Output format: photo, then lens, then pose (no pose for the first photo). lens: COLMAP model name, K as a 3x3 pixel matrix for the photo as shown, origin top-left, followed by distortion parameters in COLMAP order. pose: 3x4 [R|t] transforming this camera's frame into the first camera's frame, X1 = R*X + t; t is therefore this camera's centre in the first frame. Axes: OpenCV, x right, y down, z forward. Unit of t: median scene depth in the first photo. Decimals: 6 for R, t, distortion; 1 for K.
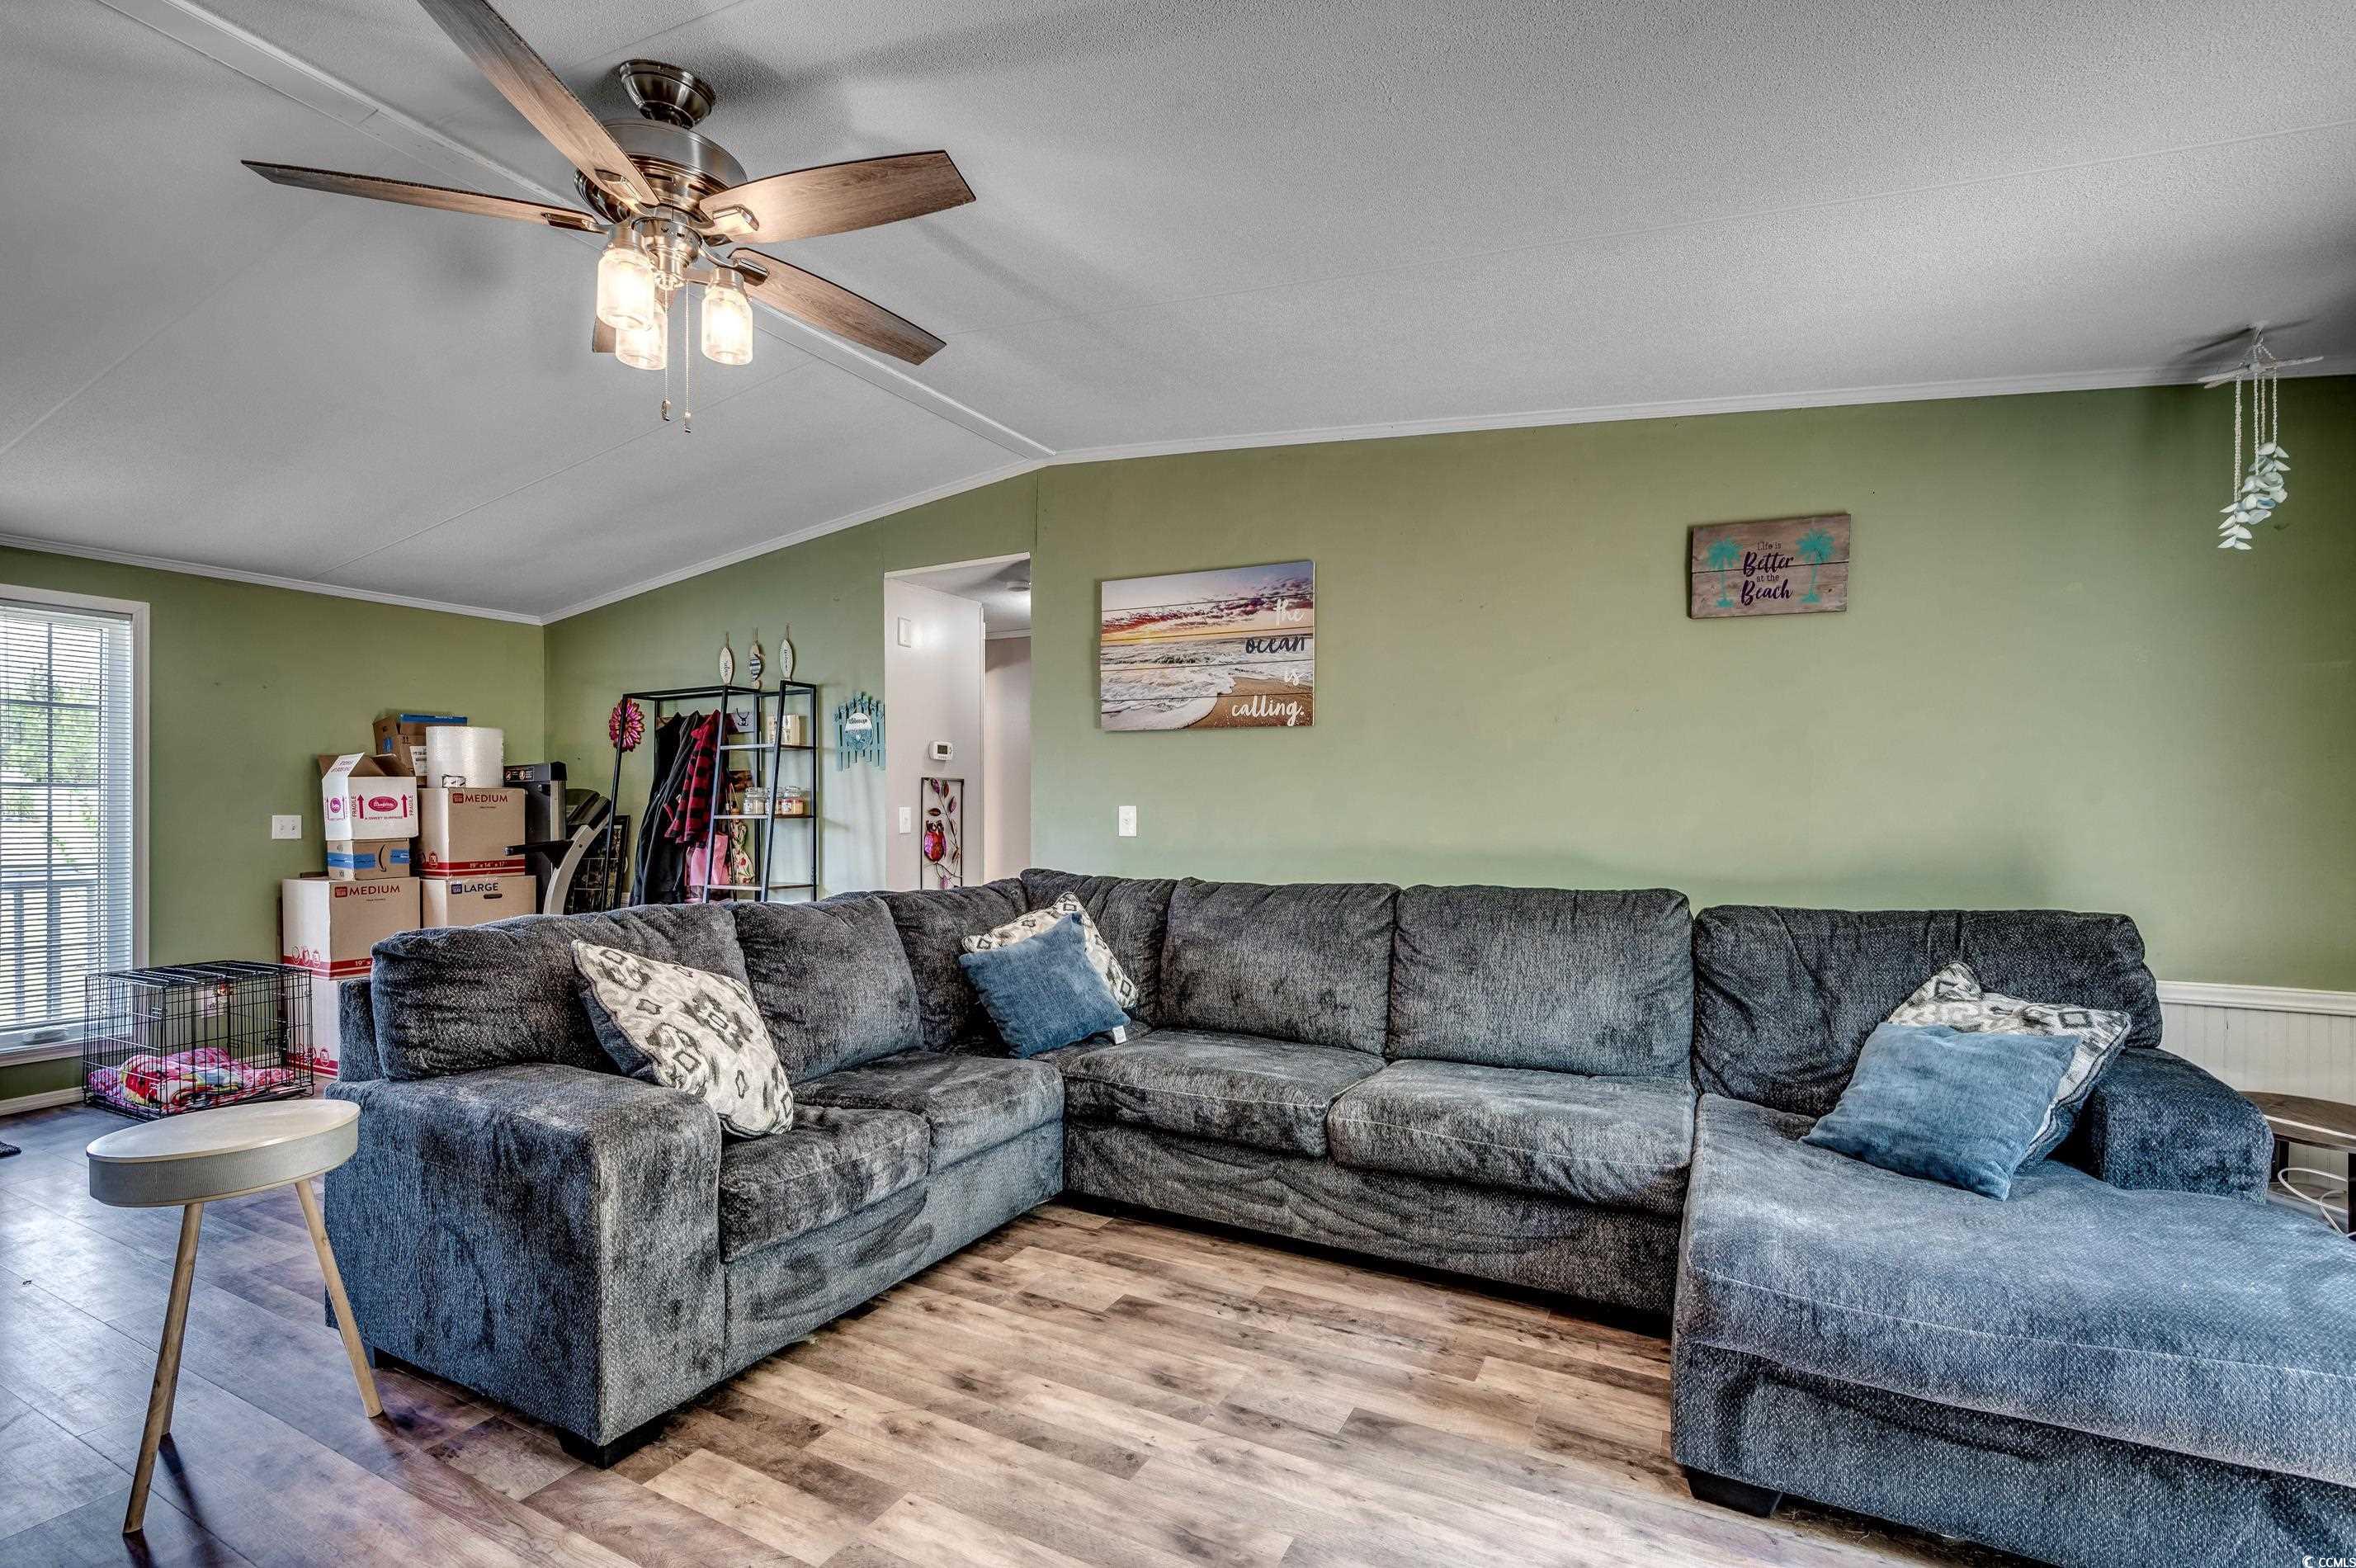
lens RADIAL K [[1046.2, 0, 1179.0], [0, 1046.2, 810.2], [0, 0, 1]] dist [-0.000470, -0.000421]
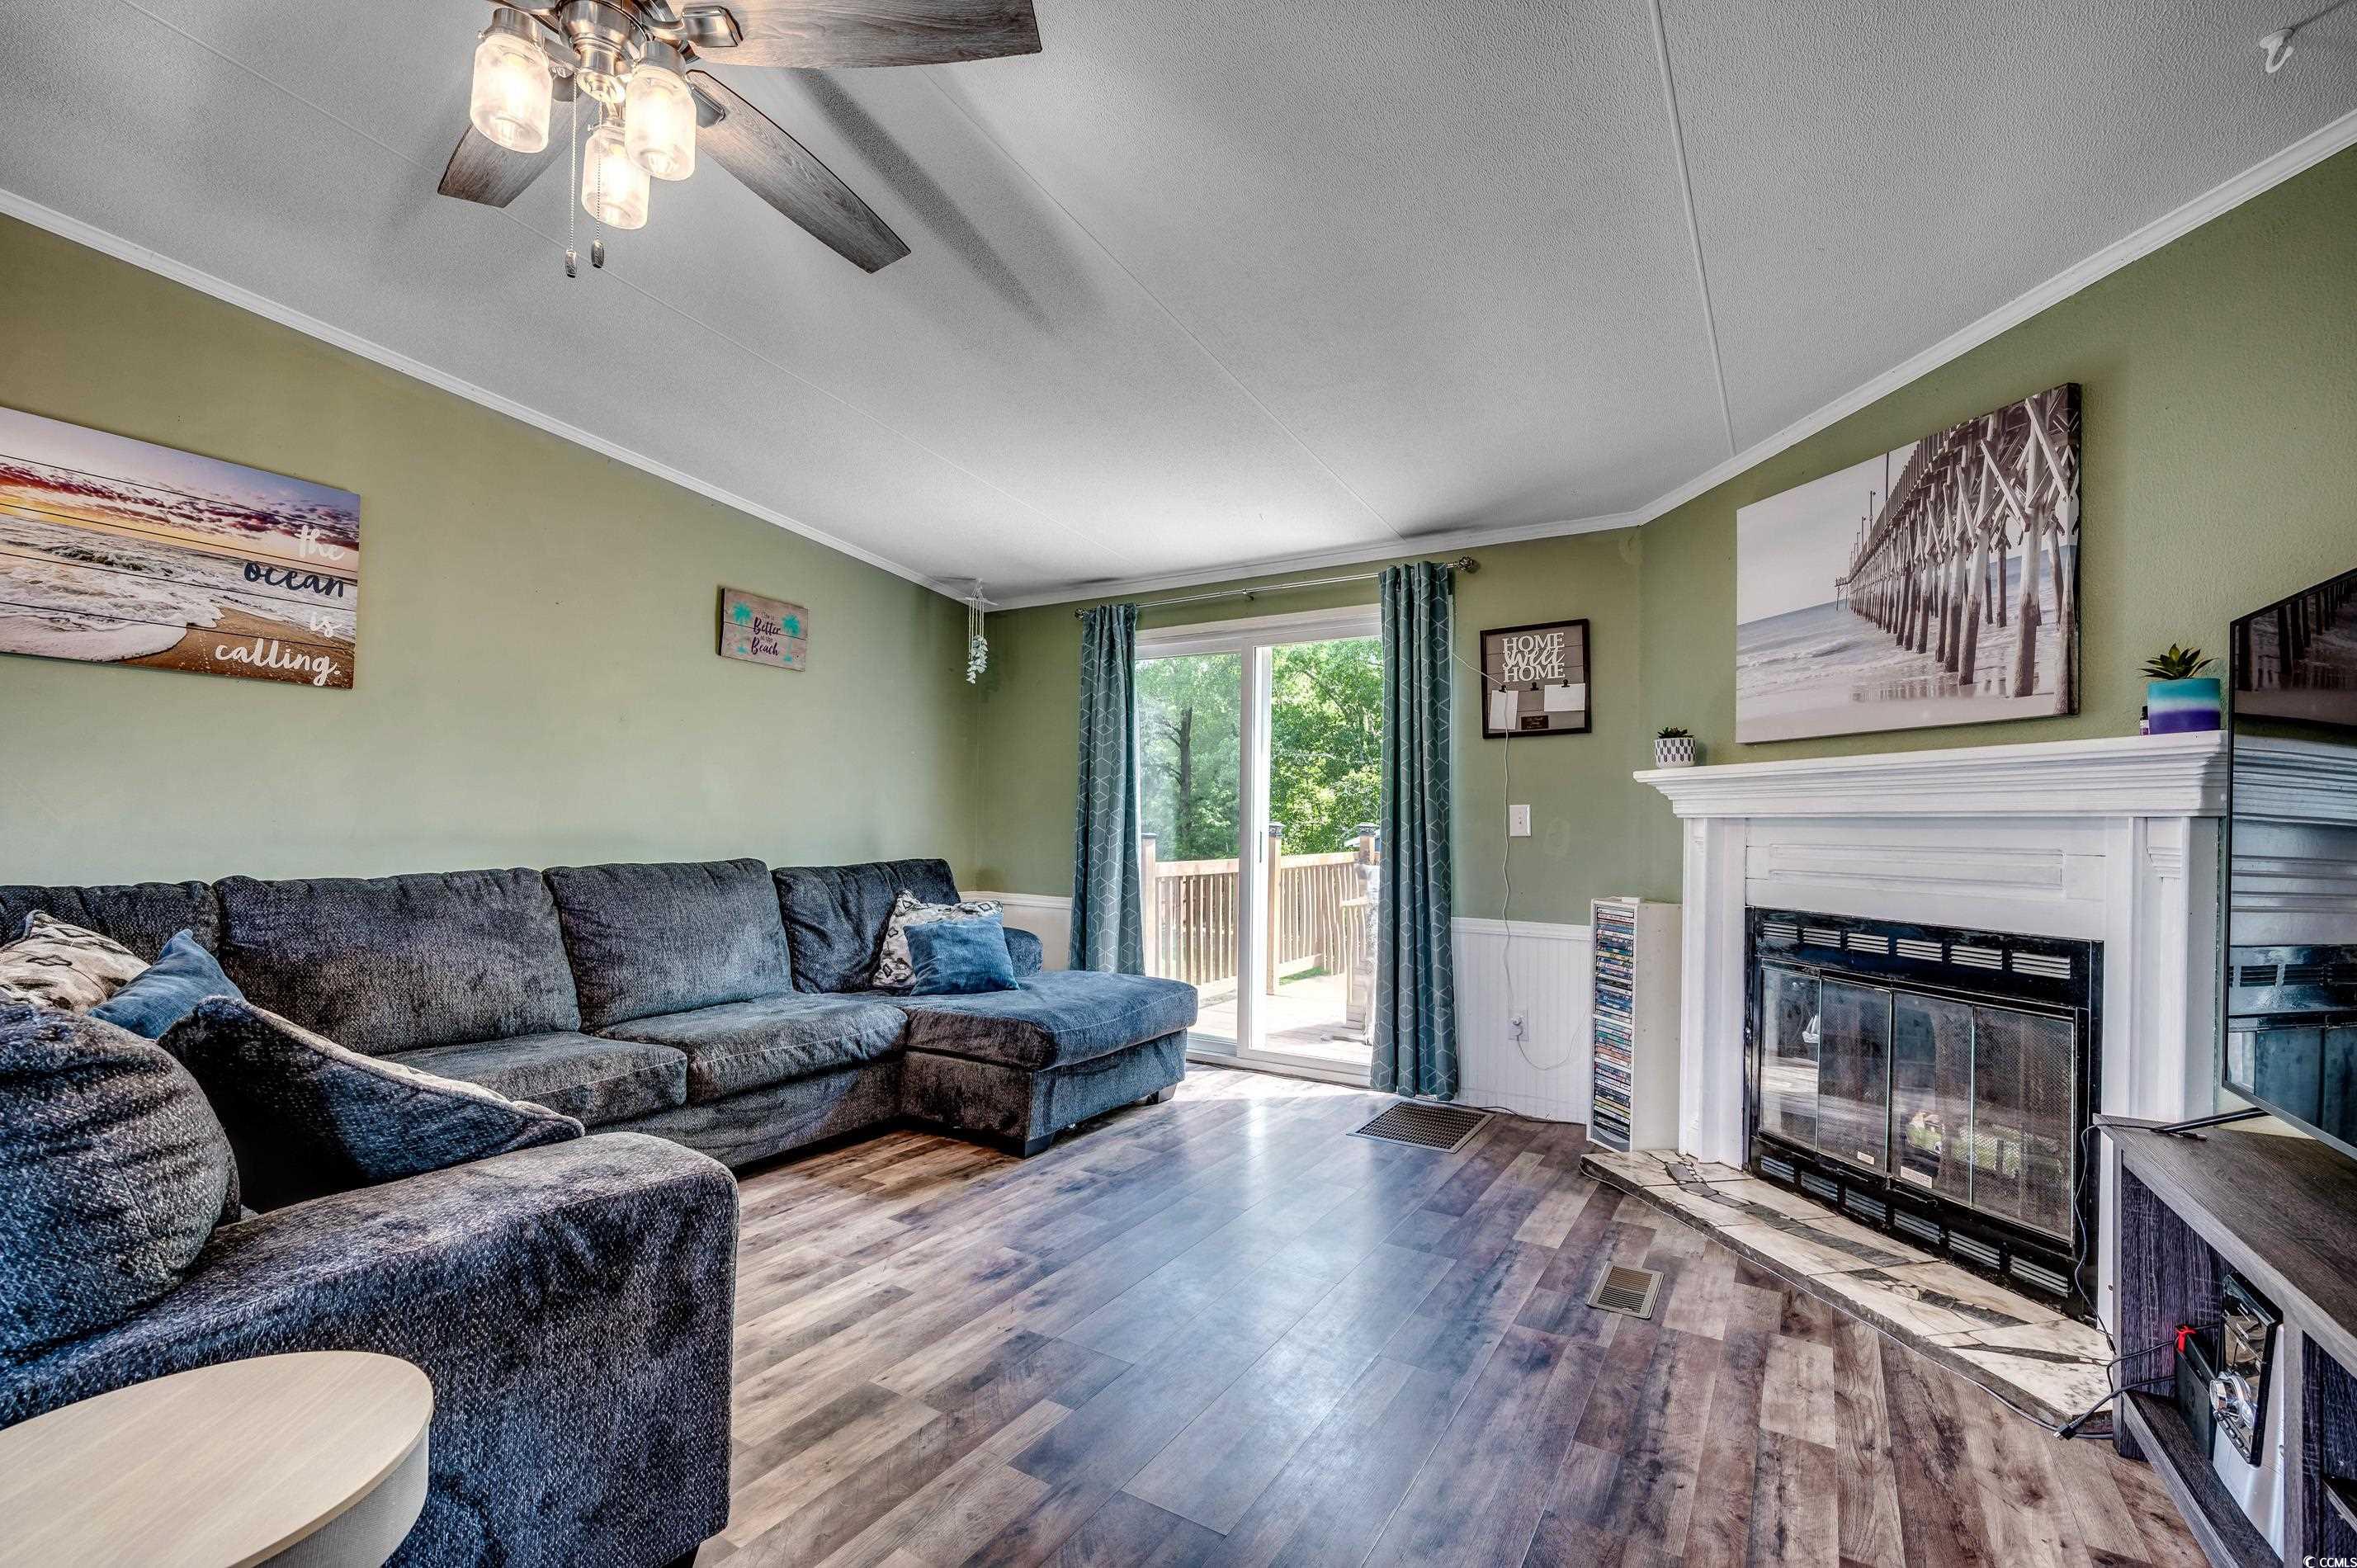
lens RADIAL K [[1027.7, 0, 1182.2], [0, 1027.7, 805.2], [0, 0, 1]] dist [0.001440, -0.000035]
pose [[0.064917, 0.017610, 0.997735, -0.592403], [-0.014005, 0.999762, -0.016735, 0.014991], [-0.997792, -0.012887, 0.065148, 0.255495]]
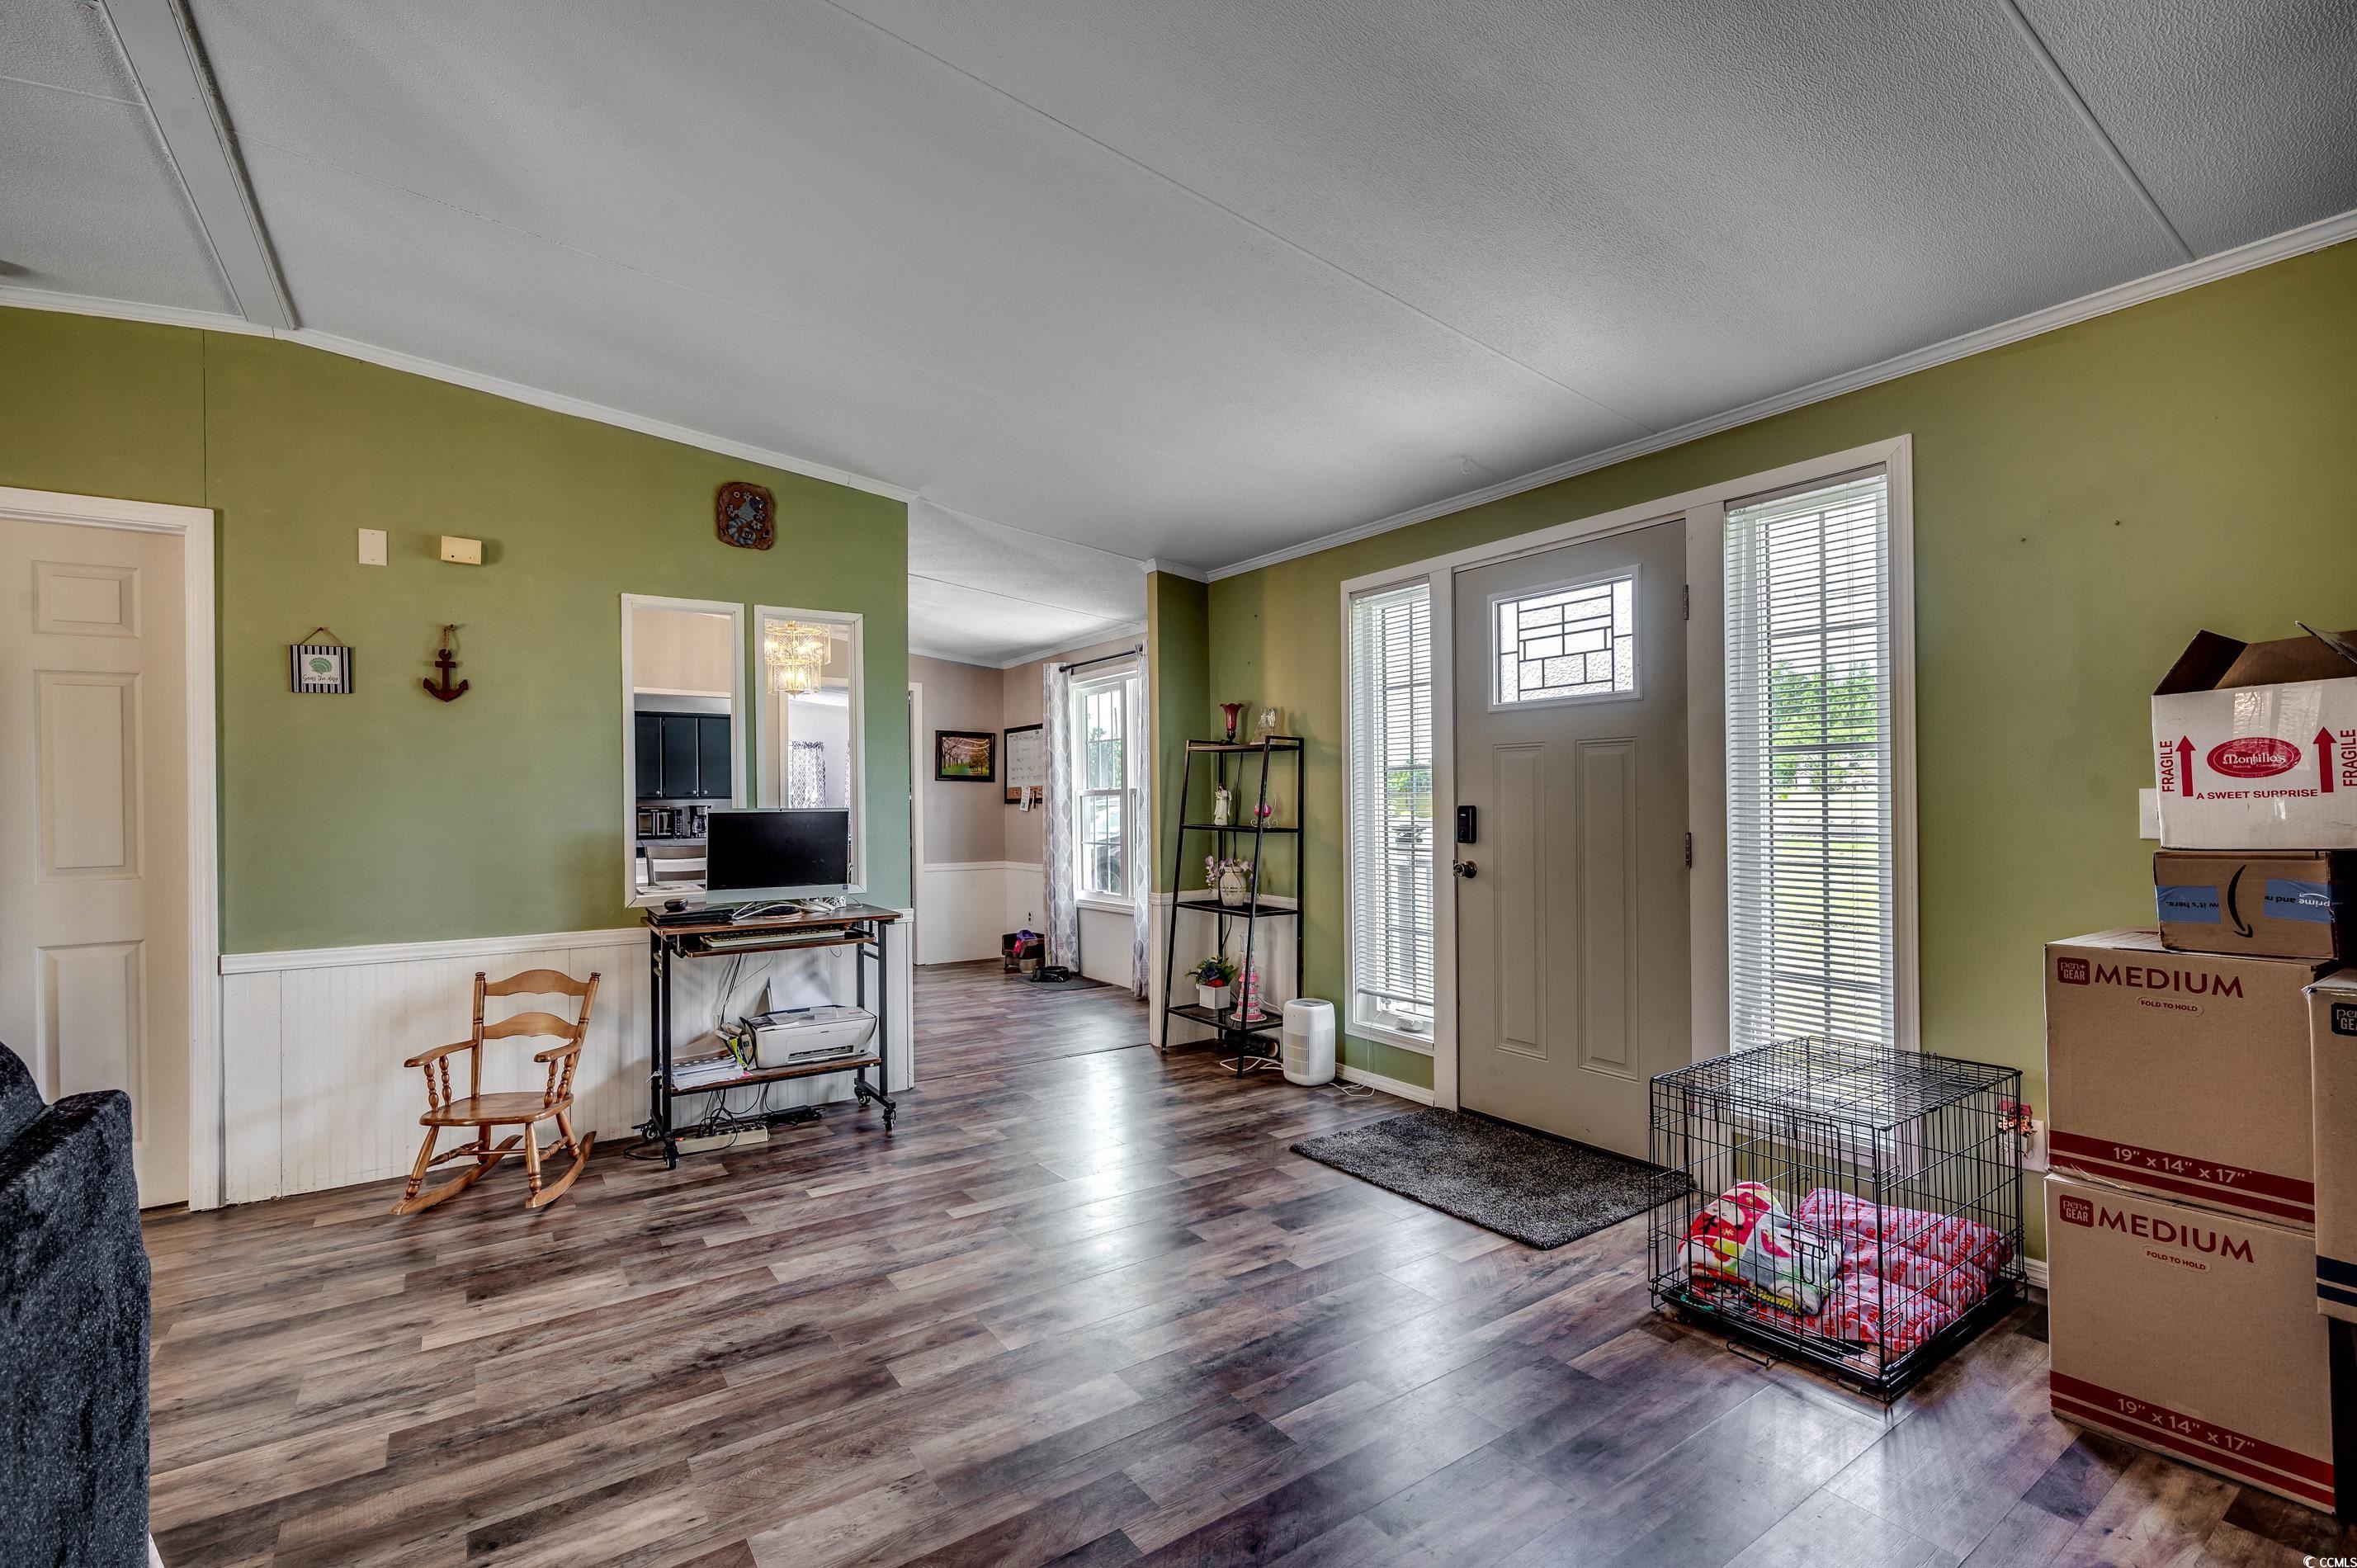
lens RADIAL K [[1025.2, 0, 1188.7], [0, 1025.2, 805.9], [0, 0, 1]] dist [-0.017613, 0.000231]
pose [[-0.450543, 0.011588, -0.892680, -0.309818], [0.014824, 0.999875, 0.005498, 0.004311], [0.892632, -0.010756, -0.450658, 0.967146]]
